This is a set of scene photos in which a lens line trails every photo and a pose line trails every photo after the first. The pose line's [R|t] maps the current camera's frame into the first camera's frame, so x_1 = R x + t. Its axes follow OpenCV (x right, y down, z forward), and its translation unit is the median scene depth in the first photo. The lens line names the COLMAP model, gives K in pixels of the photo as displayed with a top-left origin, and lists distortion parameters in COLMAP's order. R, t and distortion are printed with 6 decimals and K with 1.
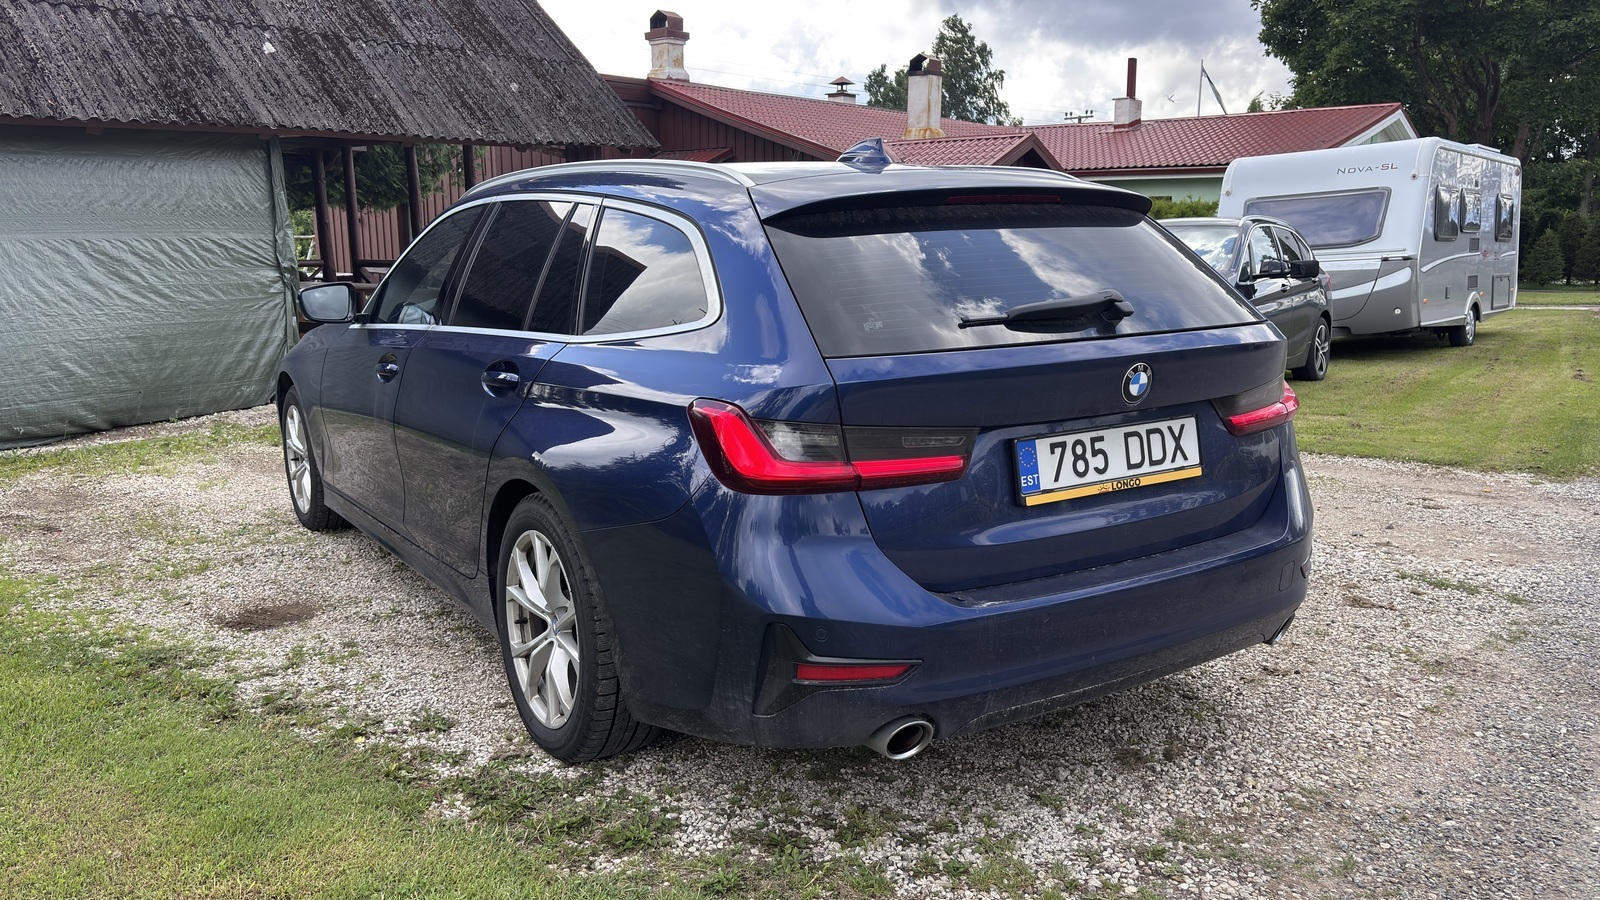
lens RADIAL K [[1245.1, 0, 798.9], [0, 1245.1, 449.5], [0, 0, 1]] dist [0.015062, -0.010691]
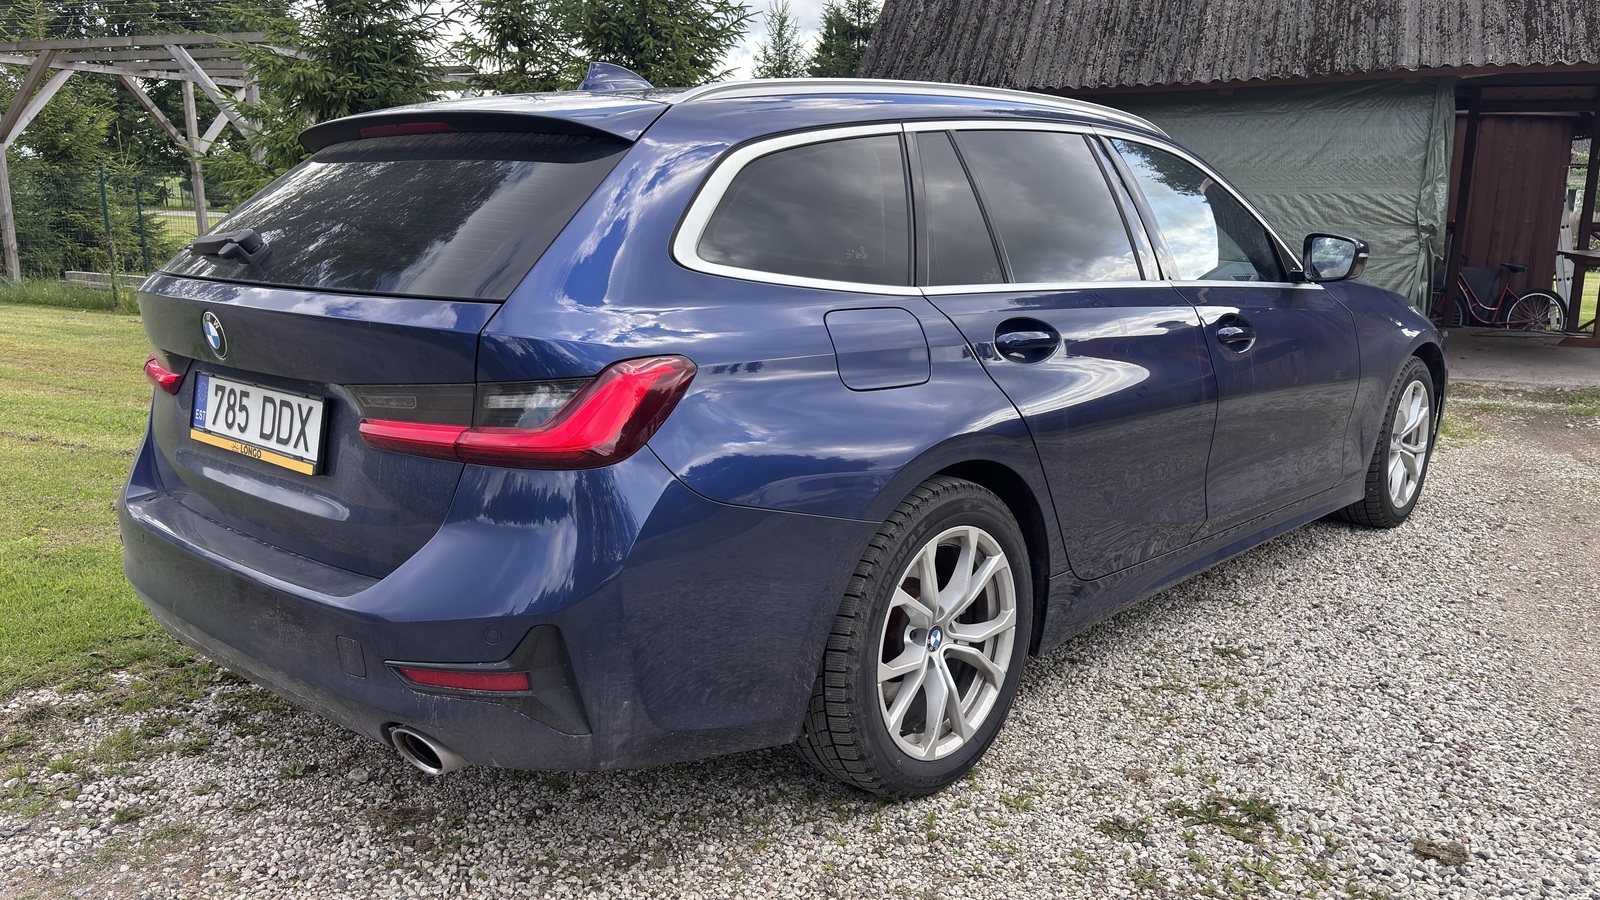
lens RADIAL K [[1245.1, 0, 799.6], [0, 1245.1, 447.7], [0, 0, 1]] dist [0.015062, -0.010691]
pose [[0.208926, 0.192042, -0.958890, 0.649757], [-0.167860, 0.973018, 0.158298, -0.098208], [0.963417, 0.127887, 0.235525, 0.638295]]
